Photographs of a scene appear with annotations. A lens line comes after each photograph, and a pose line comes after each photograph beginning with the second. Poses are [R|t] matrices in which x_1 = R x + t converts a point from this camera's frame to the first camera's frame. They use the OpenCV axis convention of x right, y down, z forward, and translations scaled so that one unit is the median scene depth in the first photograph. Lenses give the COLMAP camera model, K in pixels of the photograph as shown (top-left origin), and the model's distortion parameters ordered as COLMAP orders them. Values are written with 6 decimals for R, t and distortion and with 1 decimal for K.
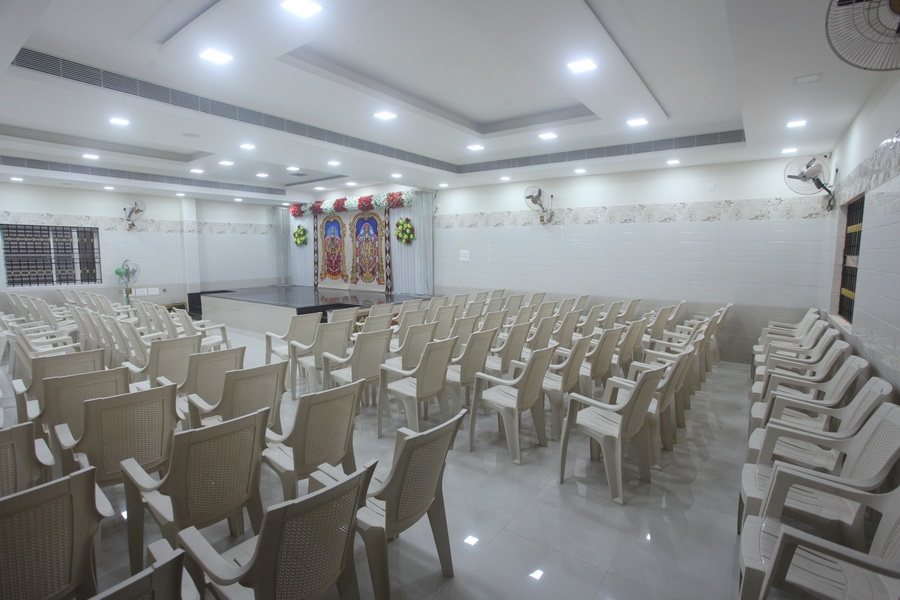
lens RADIAL K [[400.9, 0, 450.0], [0, 400.9, 300.0], [0, 0, 1]] dist [-0.038452, 0.000473]
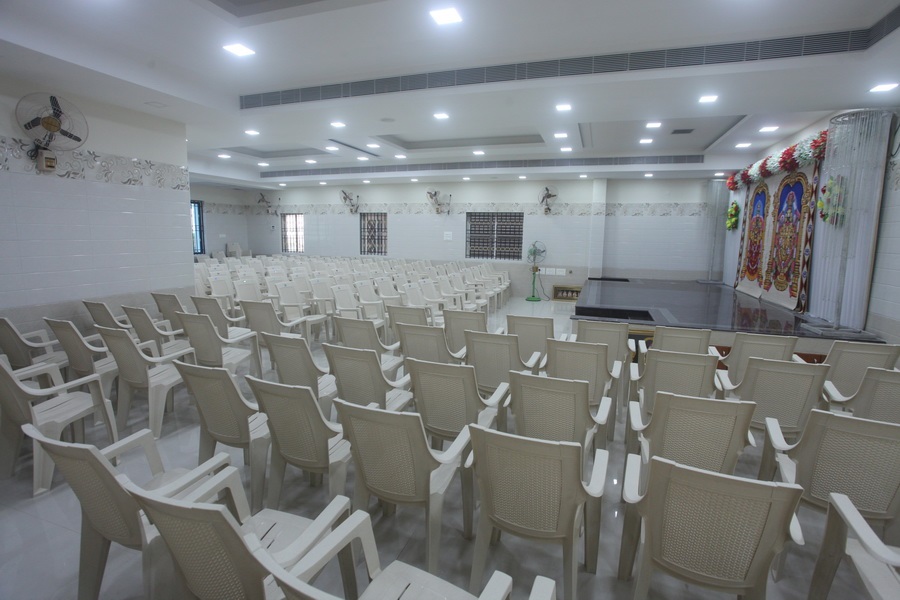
lens RADIAL K [[436.7, 0, 450.0], [0, 436.7, 300.0], [0, 0, 1]] dist [-0.029165, 0.000456]
pose [[0.323408, 0.146656, -0.934826, 0.251358], [-0.128607, 0.985562, 0.110123, -0.038590], [0.937479, 0.084611, 0.337600, 0.327323]]
